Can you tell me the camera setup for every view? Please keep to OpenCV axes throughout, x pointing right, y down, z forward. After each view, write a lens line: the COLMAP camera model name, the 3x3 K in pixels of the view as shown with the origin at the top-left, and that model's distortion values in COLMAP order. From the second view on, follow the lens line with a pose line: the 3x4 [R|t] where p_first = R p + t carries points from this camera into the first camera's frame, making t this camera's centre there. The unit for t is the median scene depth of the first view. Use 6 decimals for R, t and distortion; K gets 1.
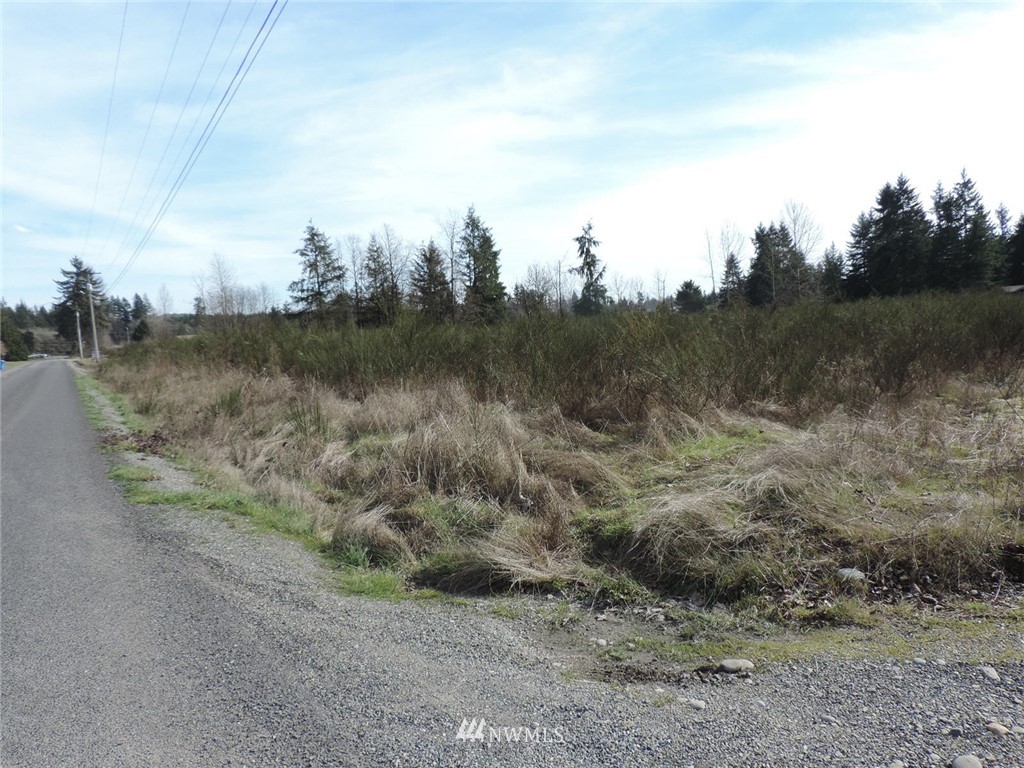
lens RADIAL K [[815.1, 0, 512.0], [0, 815.1, 384.0], [0, 0, 1]] dist [-0.005242, 0.004958]
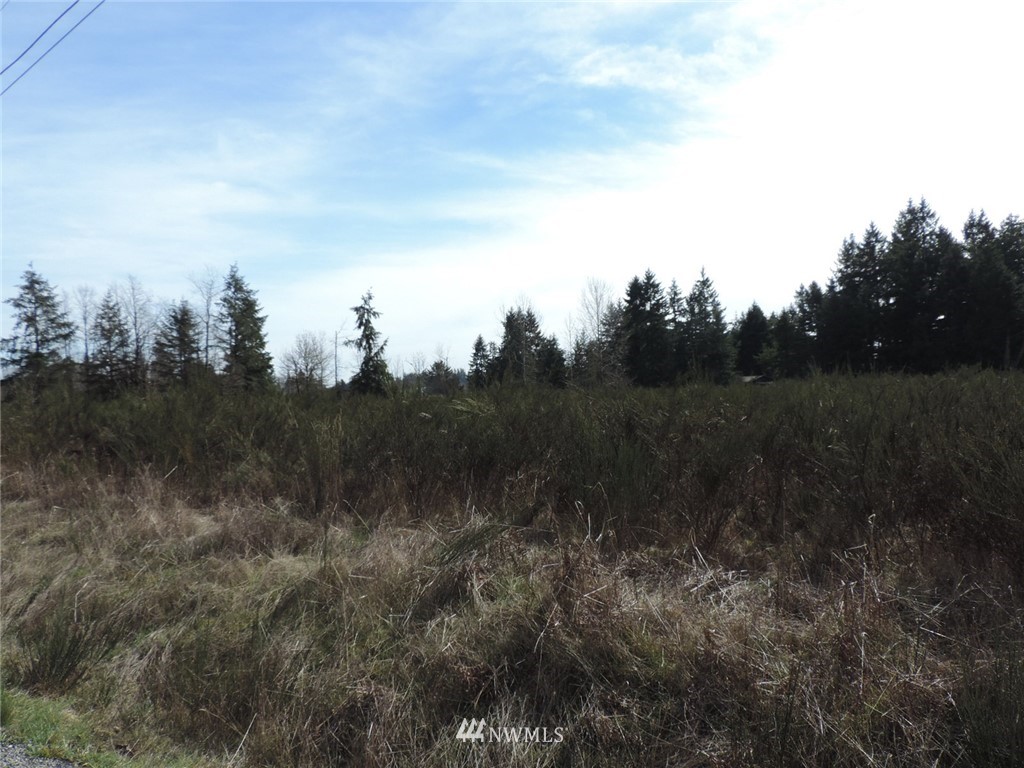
lens RADIAL K [[821.2, 0, 508.7], [0, 821.2, 385.8], [0, 0, 1]] dist [0.001423, 0.000605]
pose [[0.943012, 0.029996, 0.331403, -0.060189], [0.002337, 0.995307, -0.096738, -0.003220], [-0.332750, 0.092000, 0.938517, 0.089904]]
